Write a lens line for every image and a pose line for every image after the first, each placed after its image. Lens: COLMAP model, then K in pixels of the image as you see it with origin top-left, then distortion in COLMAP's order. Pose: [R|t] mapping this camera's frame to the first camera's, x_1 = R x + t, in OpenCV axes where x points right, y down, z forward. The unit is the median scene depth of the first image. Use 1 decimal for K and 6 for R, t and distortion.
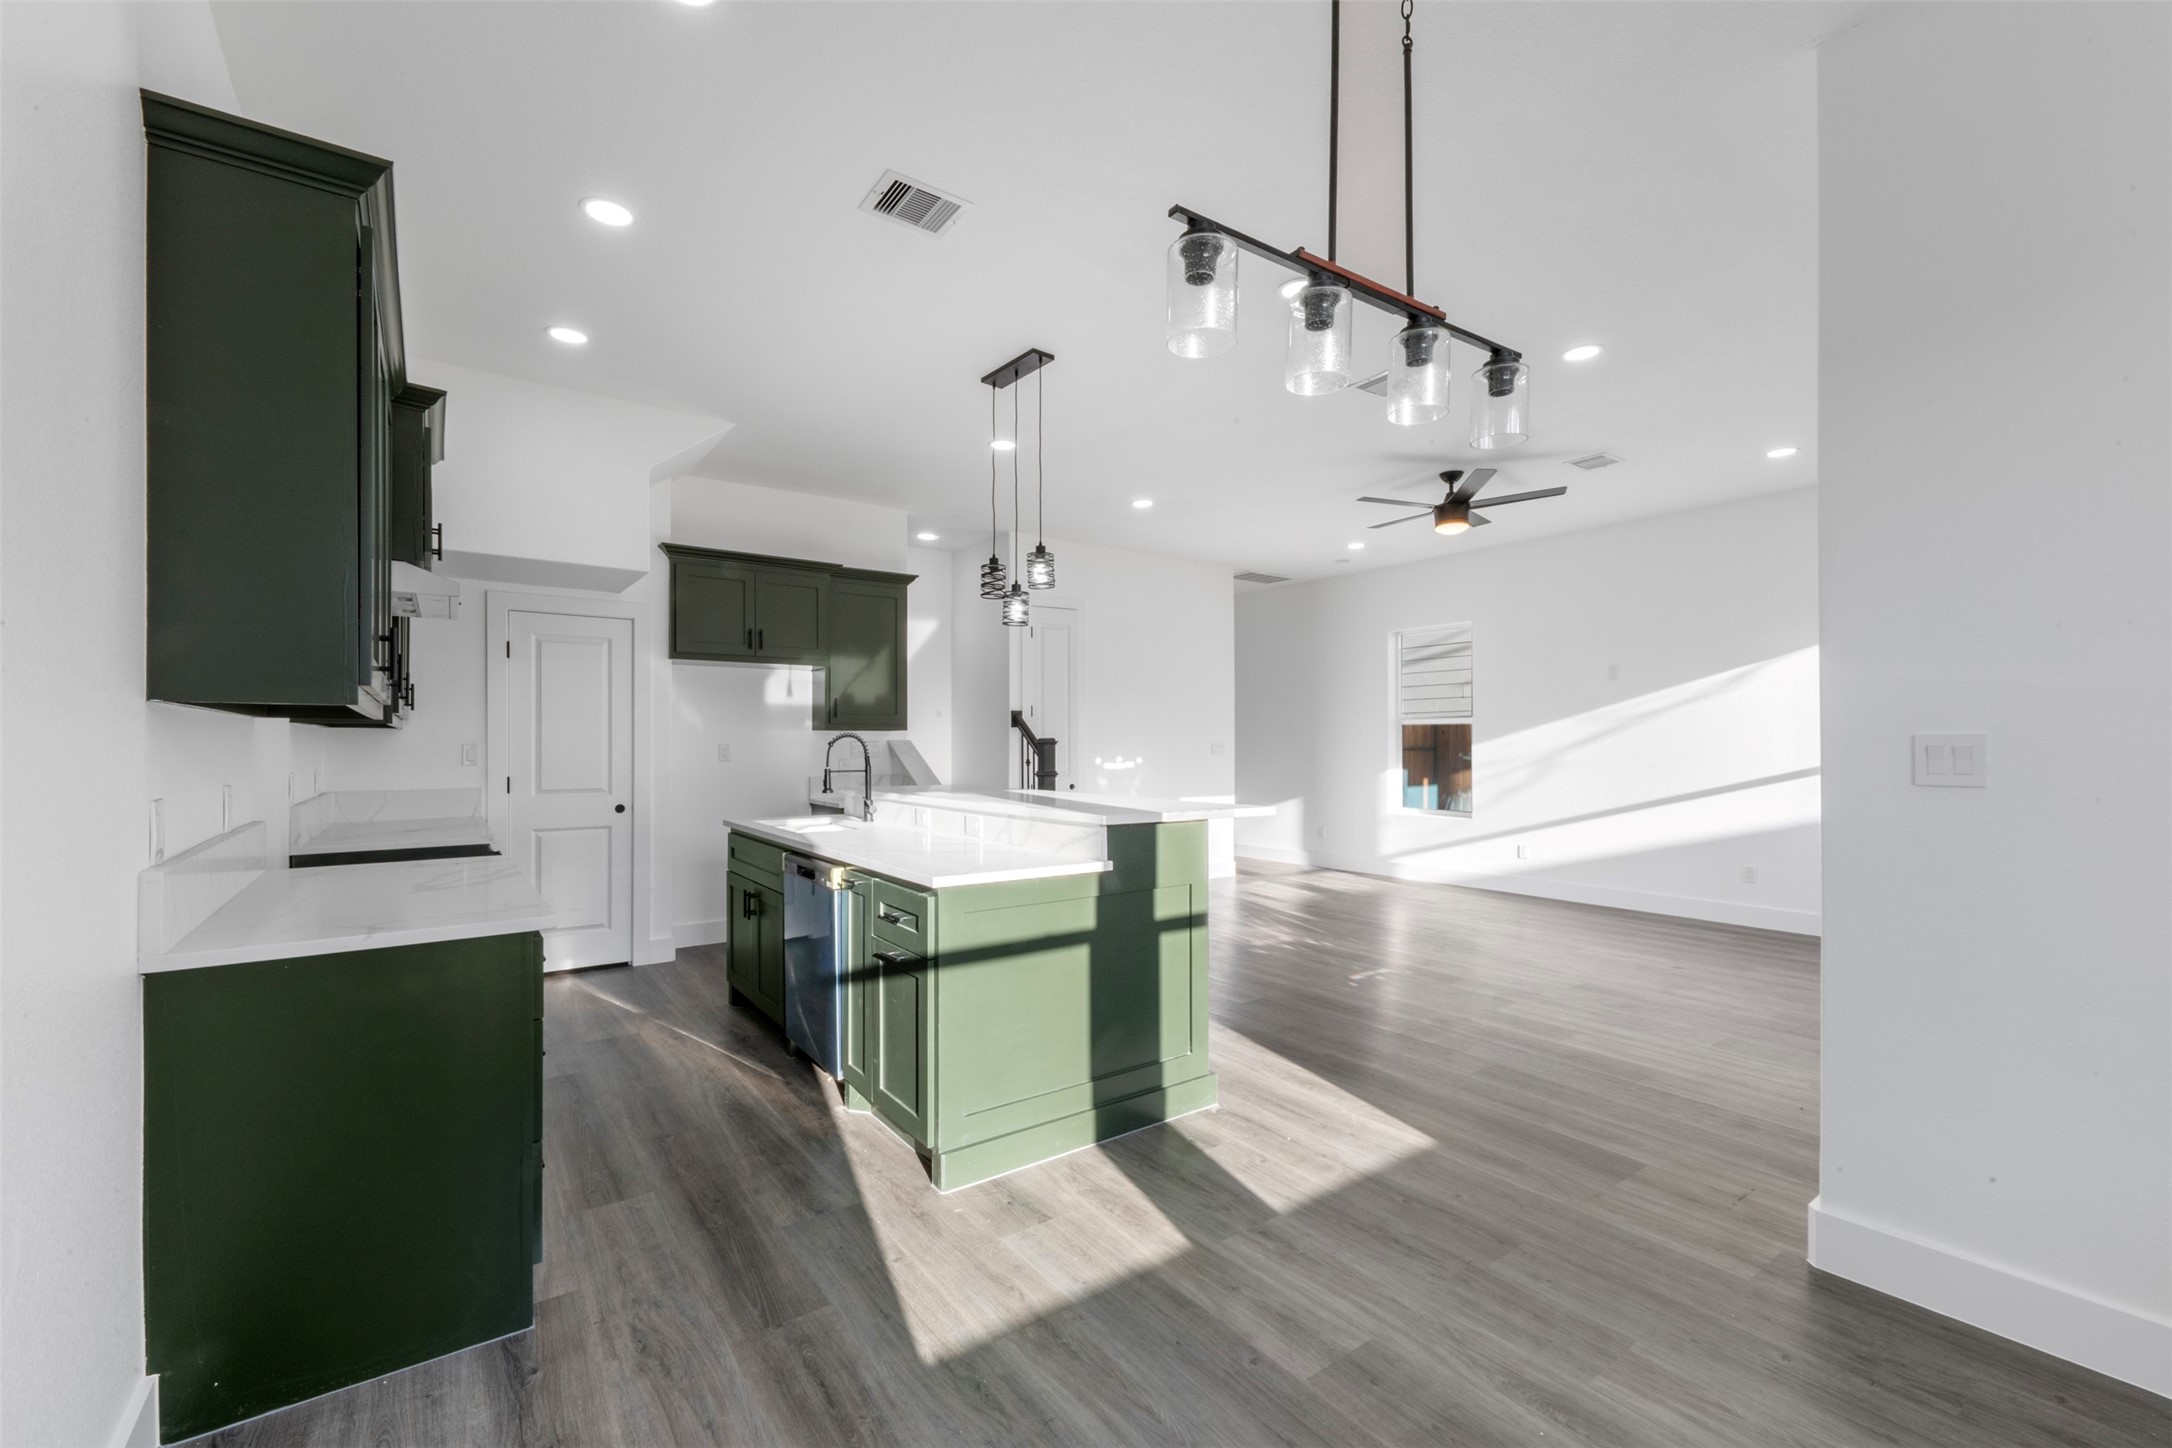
lens RADIAL K [[907.3, 0, 1086.3], [0, 907.3, 739.3], [0, 0, 1]] dist [0.002210, 0.000203]
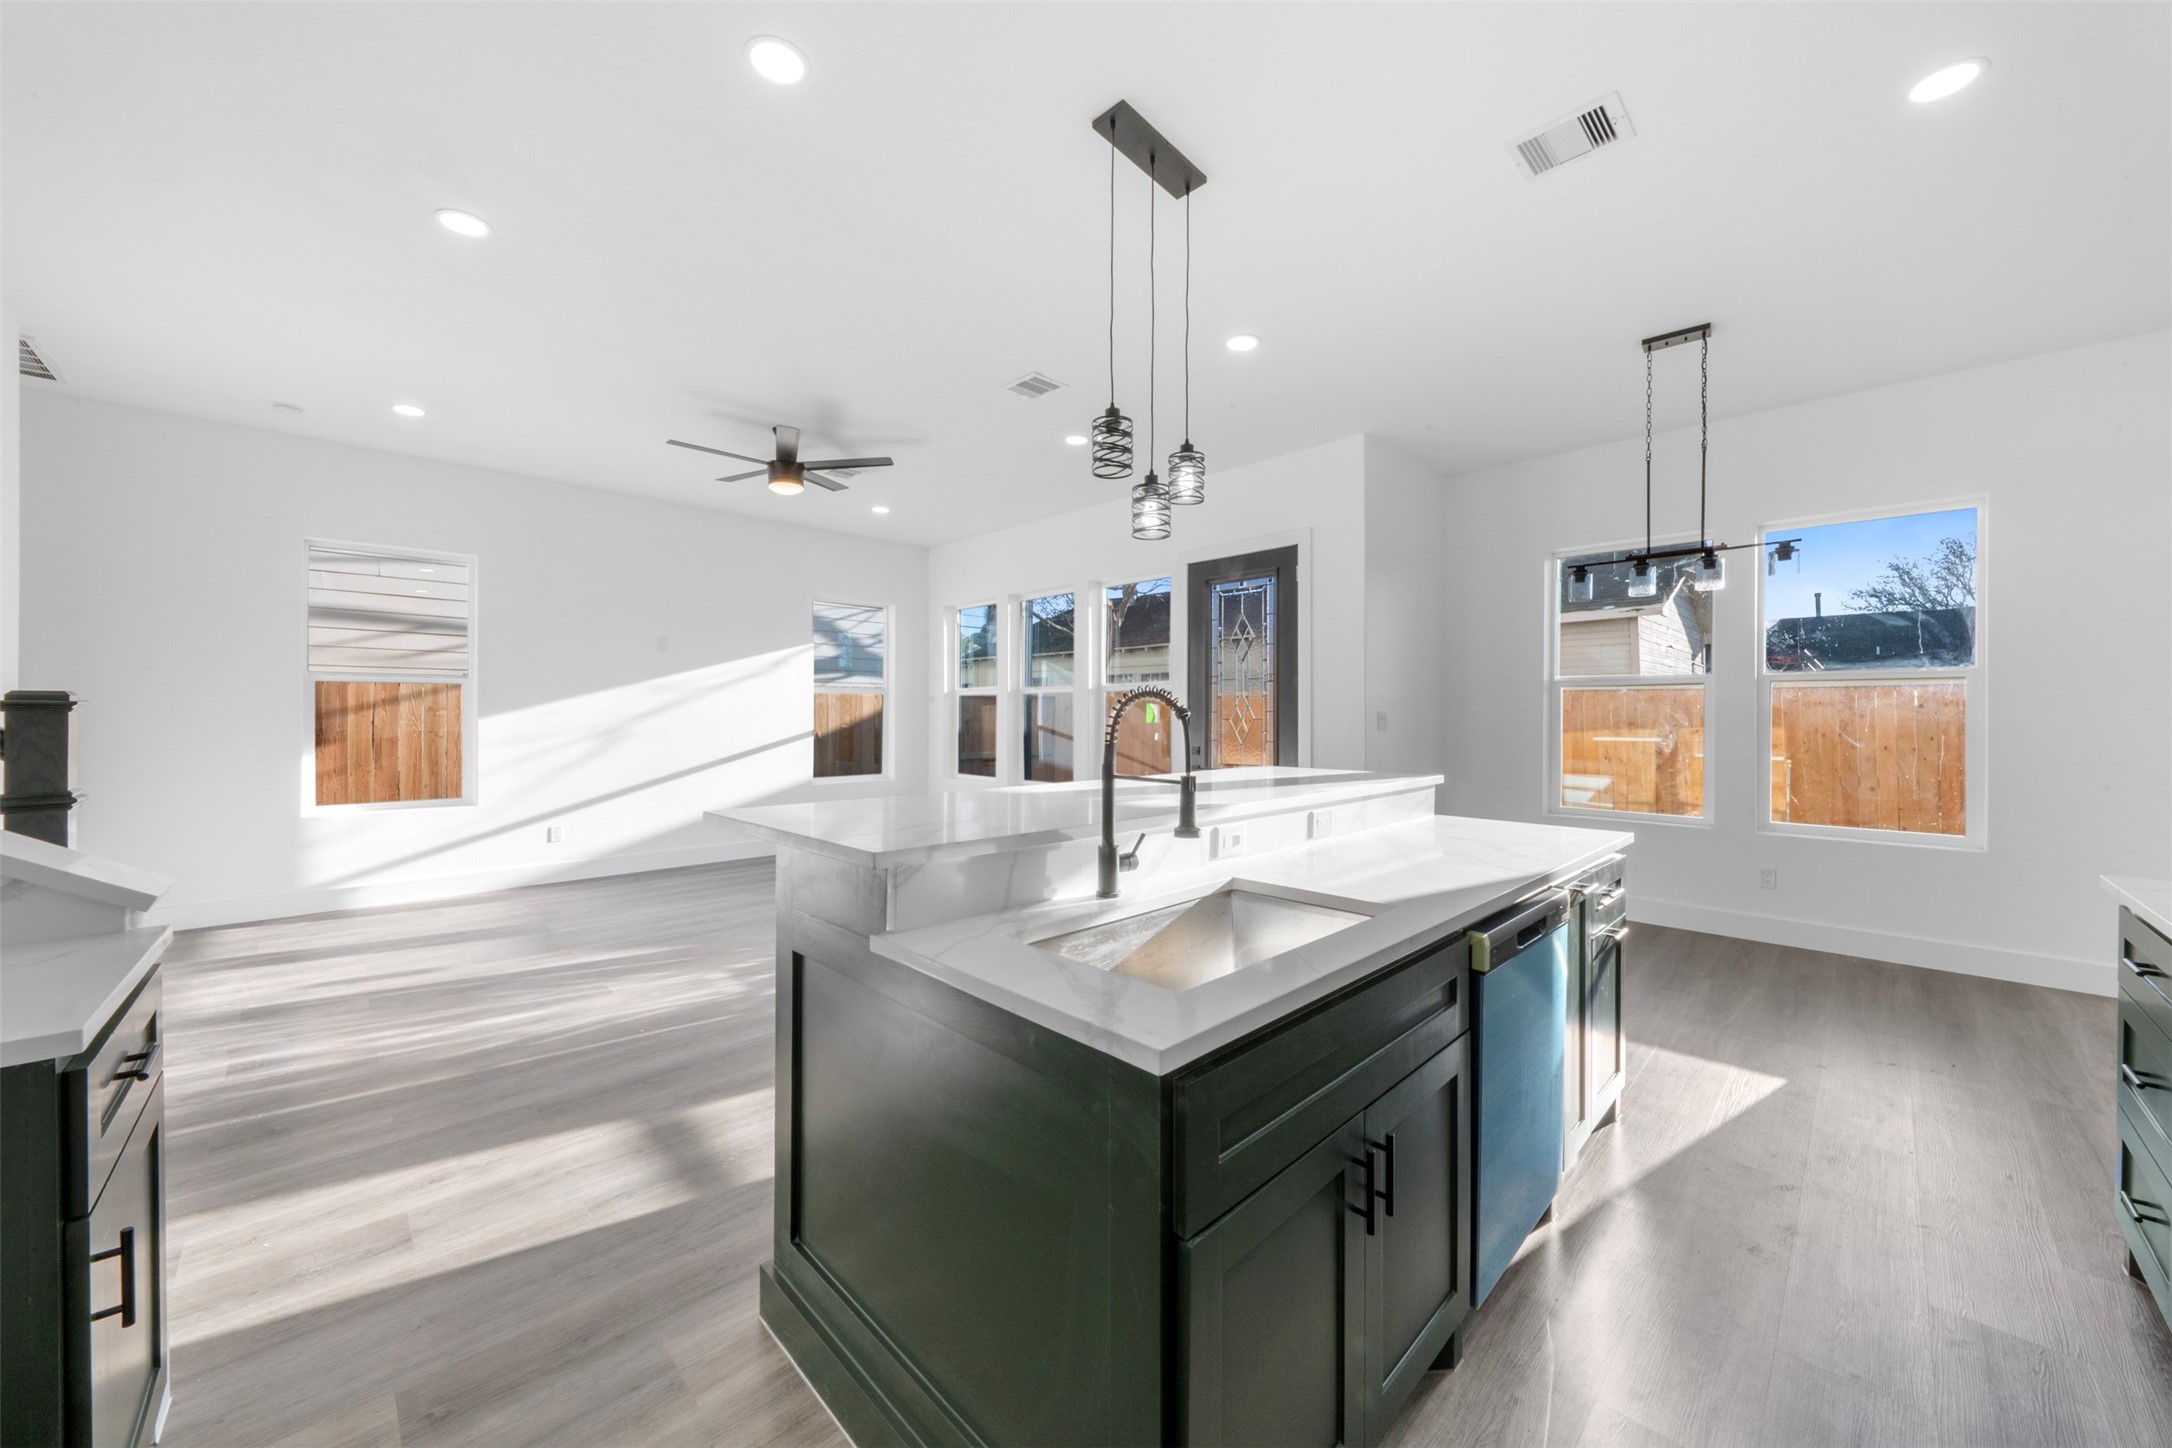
lens RADIAL K [[770.6, 0, 1095.6], [0, 770.6, 709.6], [0, 0, 1]] dist [0.000696, -0.003855]
pose [[-0.150512, 0.003934, 0.988600, -0.611934], [-0.006456, 0.999967, -0.004962, 0.005680], [-0.988587, -0.007129, -0.150482, 1.086882]]
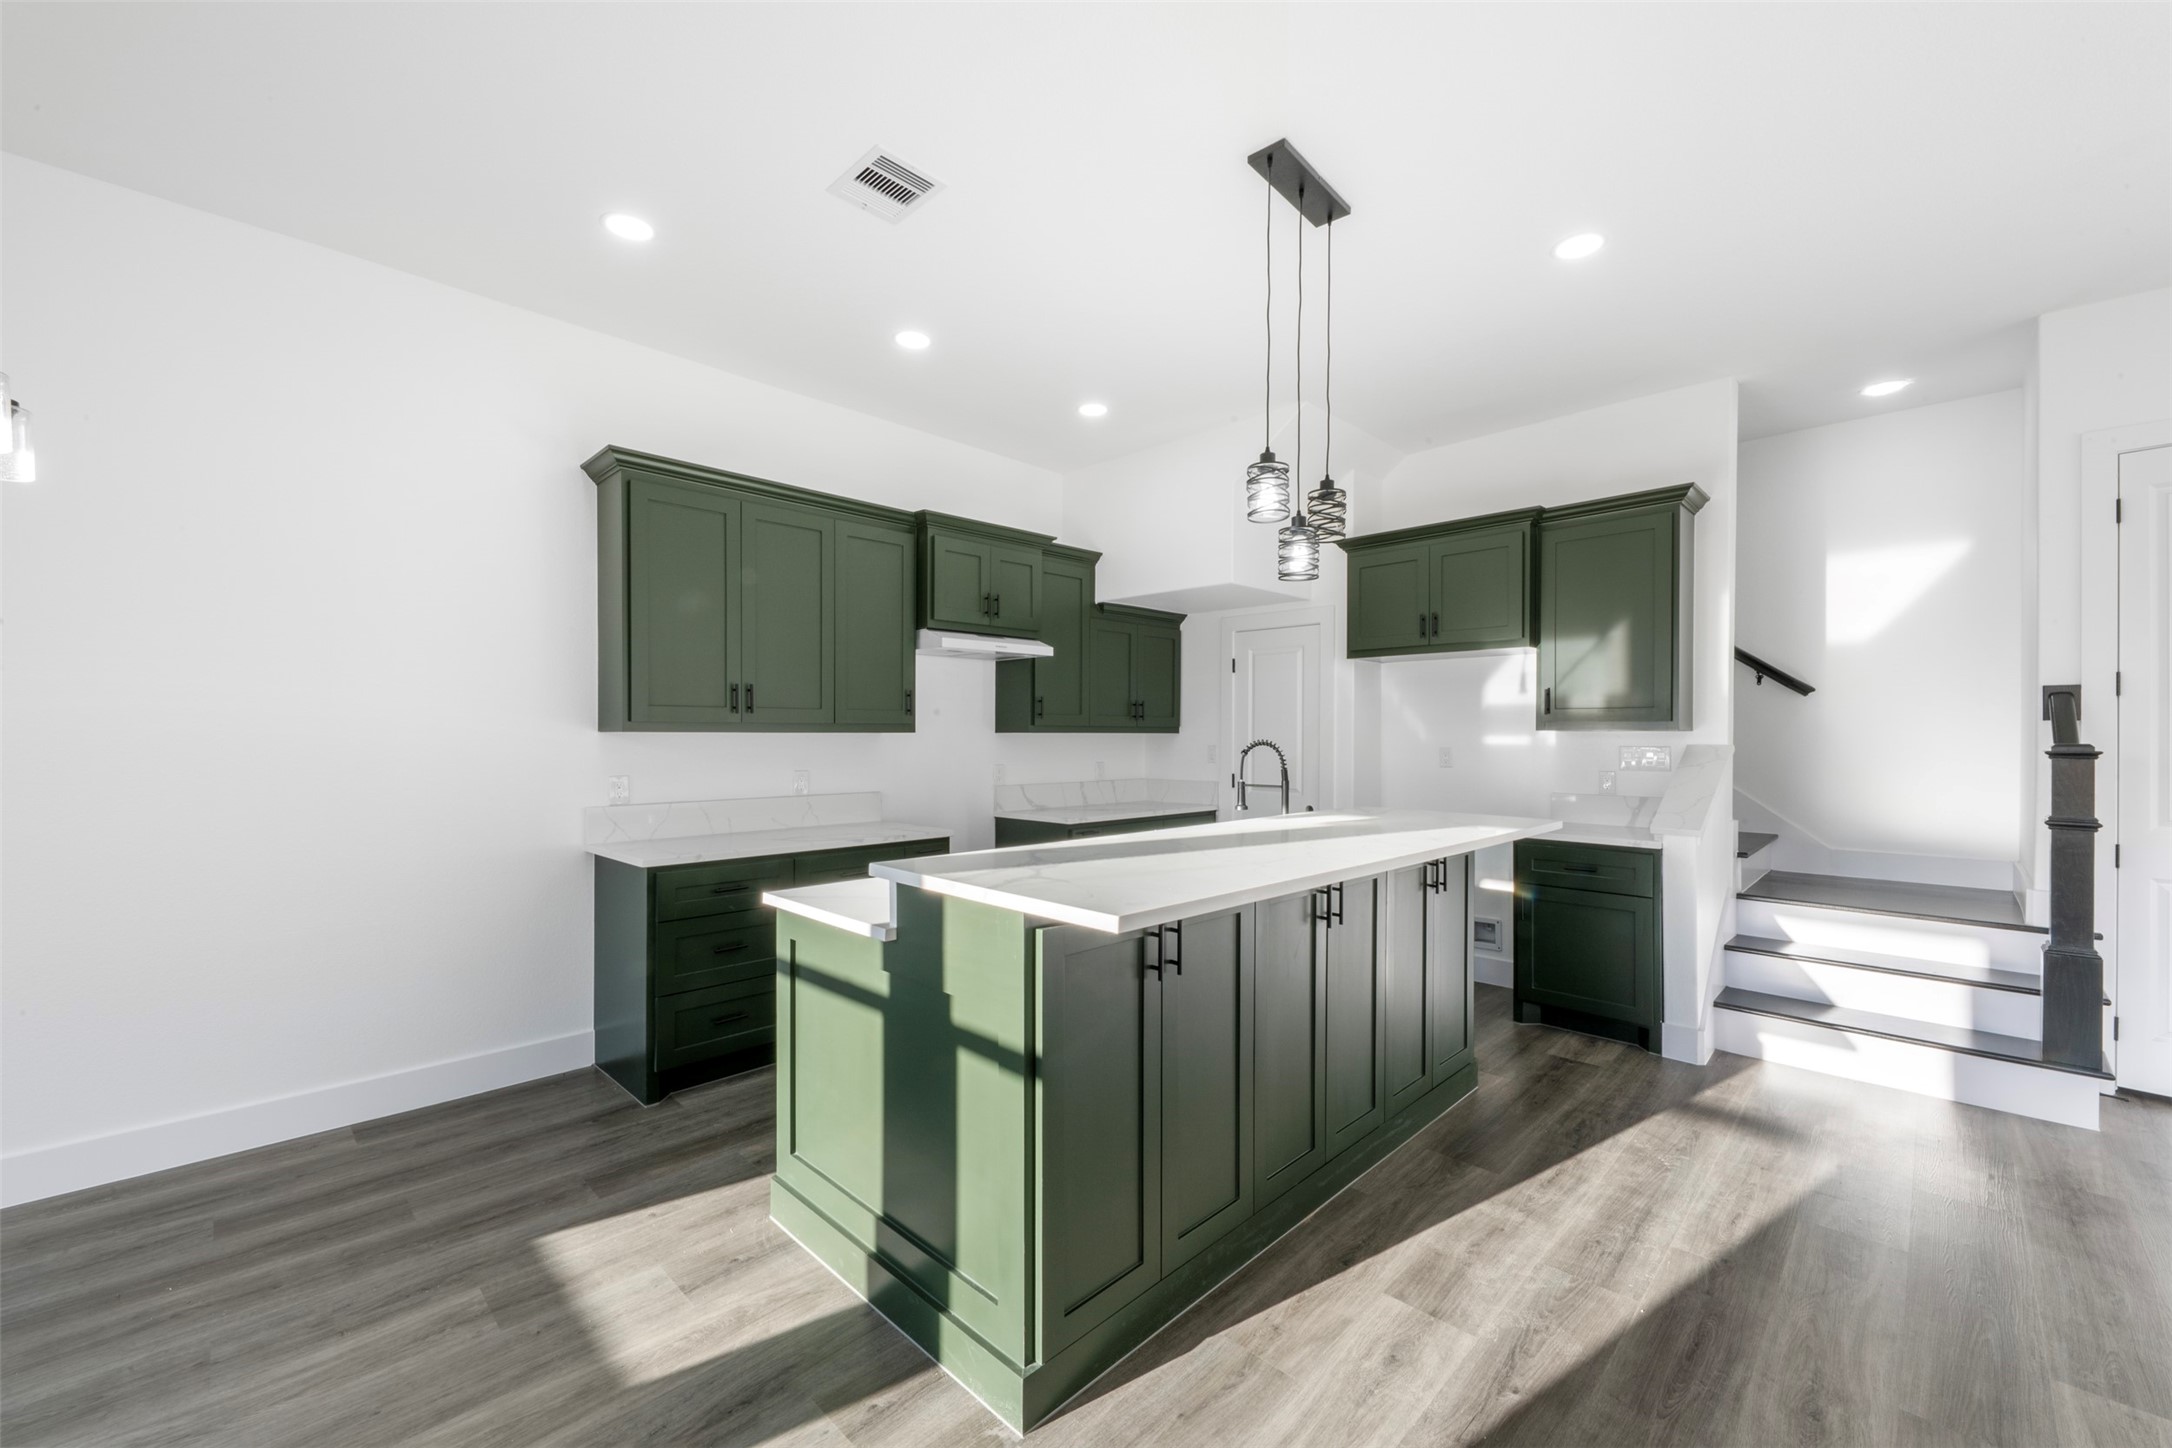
lens RADIAL K [[864.0, 0, 1085.9], [0, 864.0, 740.3], [0, 0, 1]] dist [0.001391, -0.000216]
pose [[0.160525, 0.008225, -0.986997, 0.496707], [0.002905, 0.999957, 0.008805, -0.013898], [0.987027, -0.004281, 0.160494, 0.722179]]
